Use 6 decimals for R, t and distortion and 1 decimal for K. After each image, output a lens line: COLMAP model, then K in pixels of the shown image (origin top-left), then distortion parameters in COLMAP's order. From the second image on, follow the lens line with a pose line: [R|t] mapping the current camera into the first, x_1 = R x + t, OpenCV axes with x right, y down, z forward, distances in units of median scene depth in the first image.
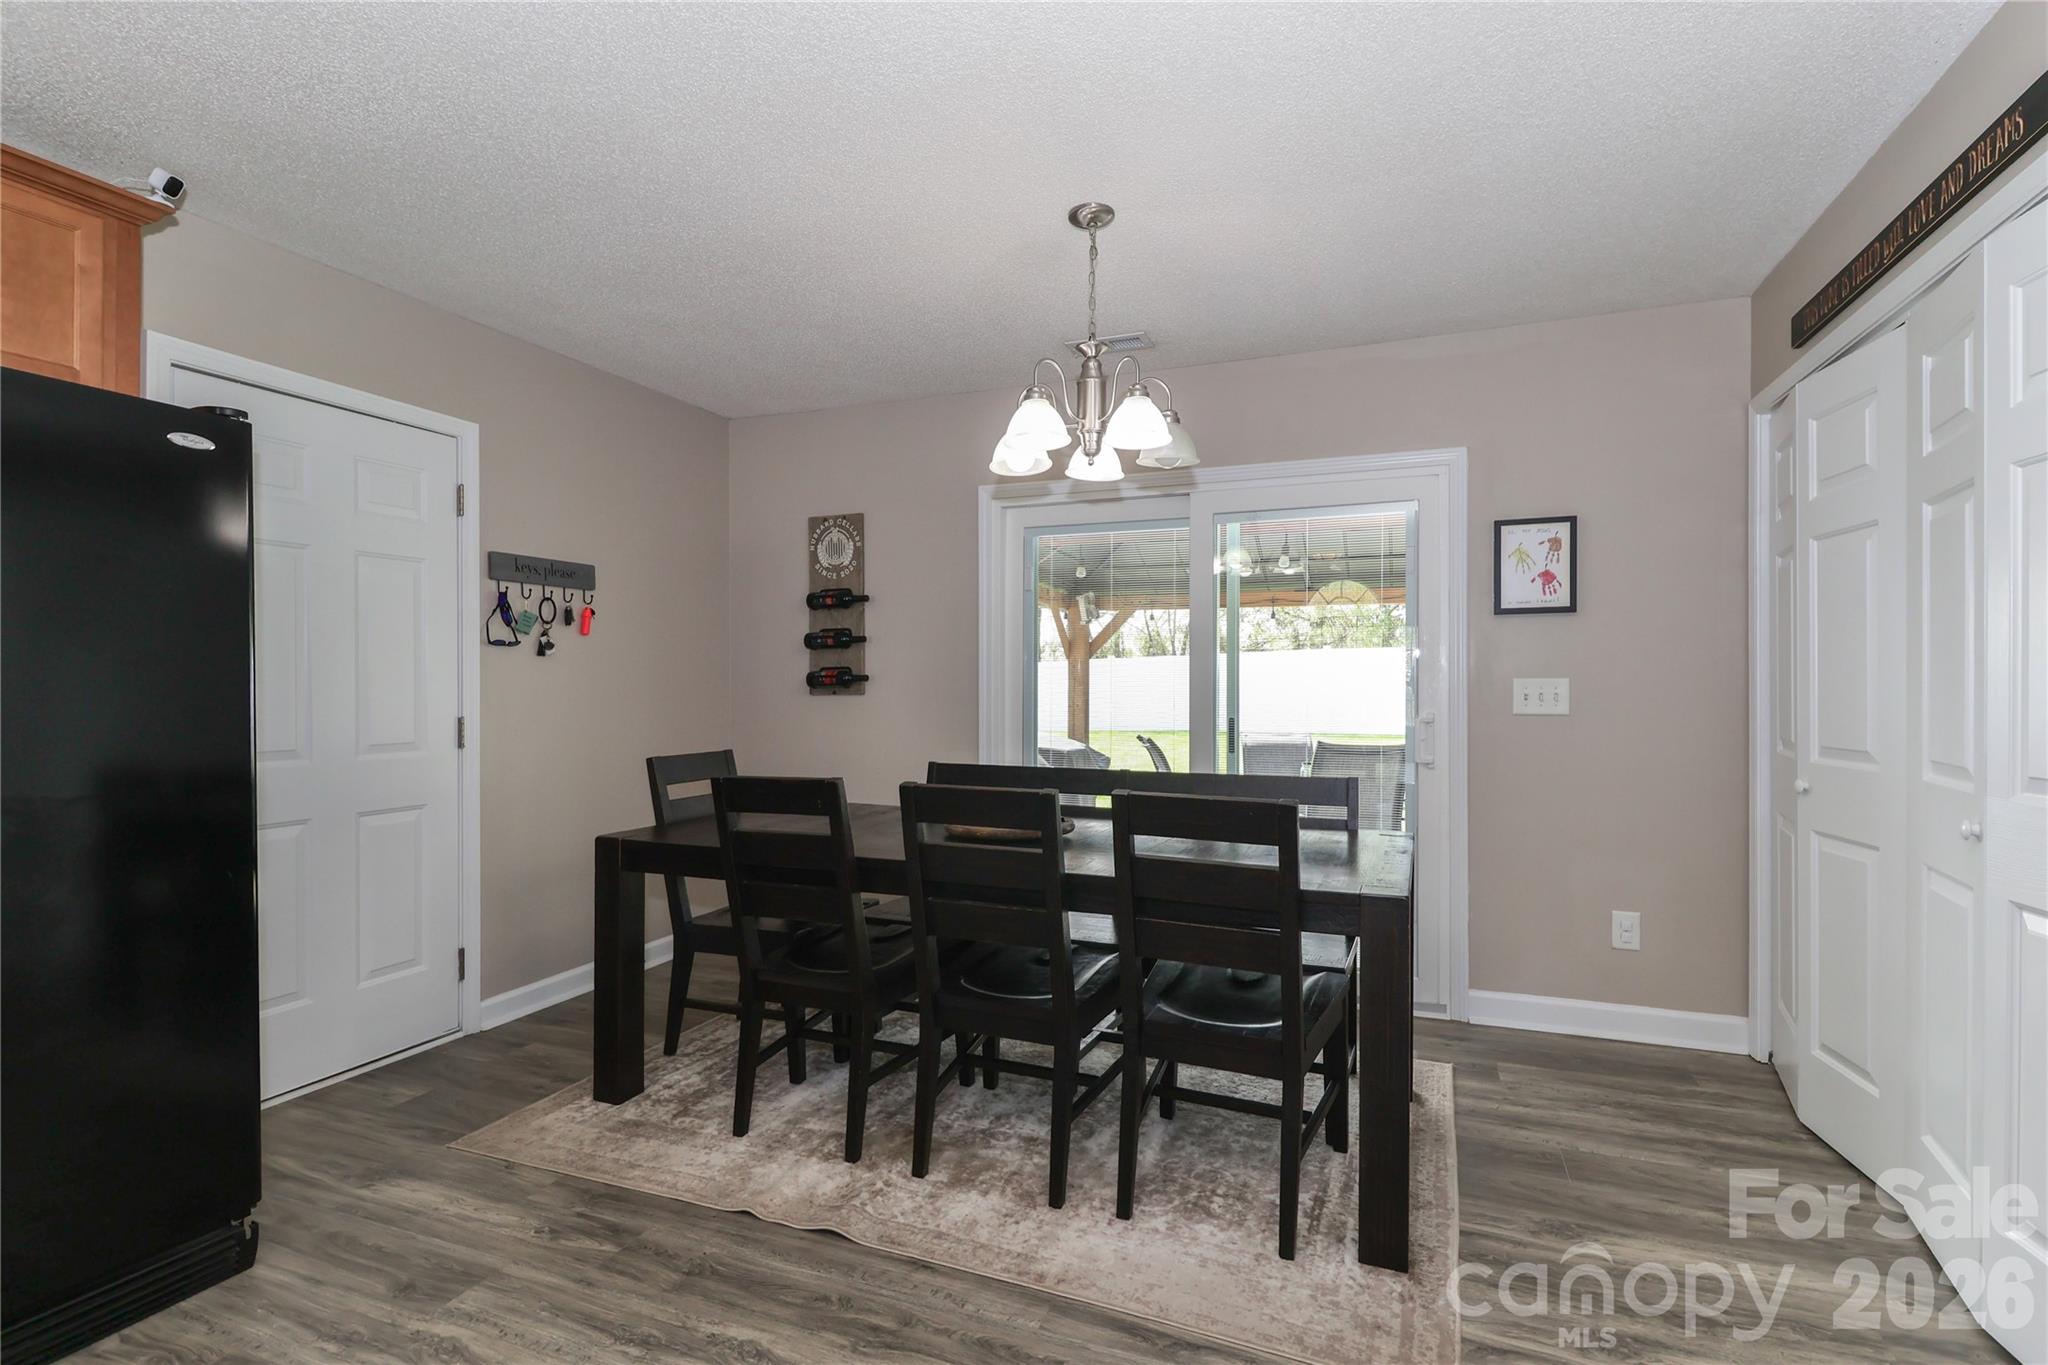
lens RADIAL K [[966.1, 0, 1032.0], [0, 966.1, 692.4], [0, 0, 1]] dist [0.003857, -0.006839]
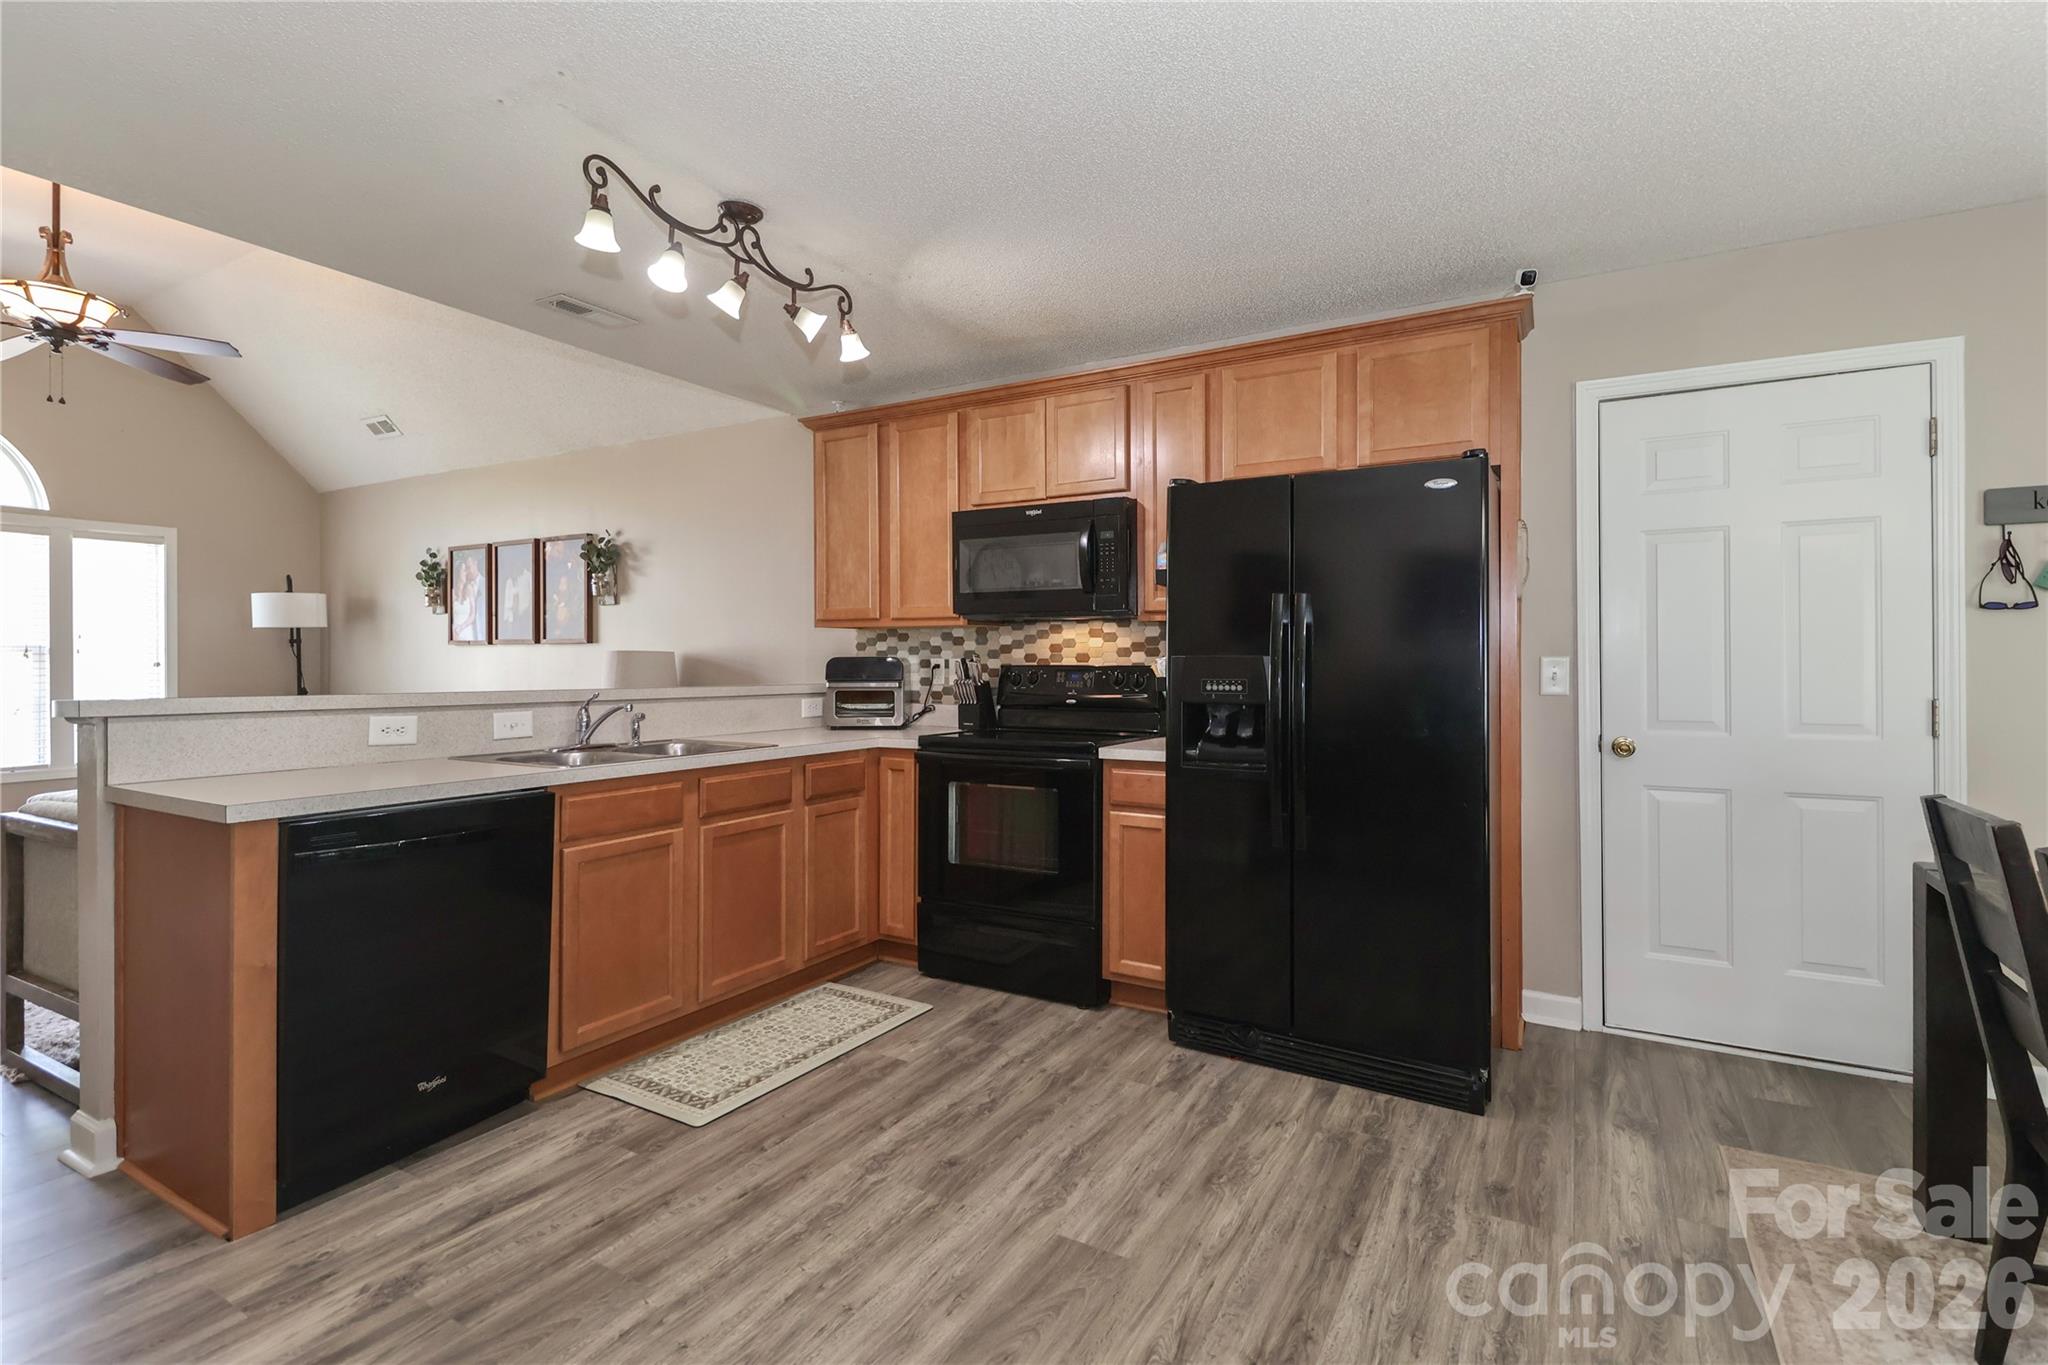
lens RADIAL K [[966.1, 0, 1078.9], [0, 966.1, 657.3], [0, 0, 1]] dist [0.003857, -0.006839]
pose [[-0.134869, -0.007224, -0.990837, 0.406196], [-0.006789, 0.999957, -0.006366, 0.000231], [0.990840, 0.005868, -0.134912, 0.483693]]
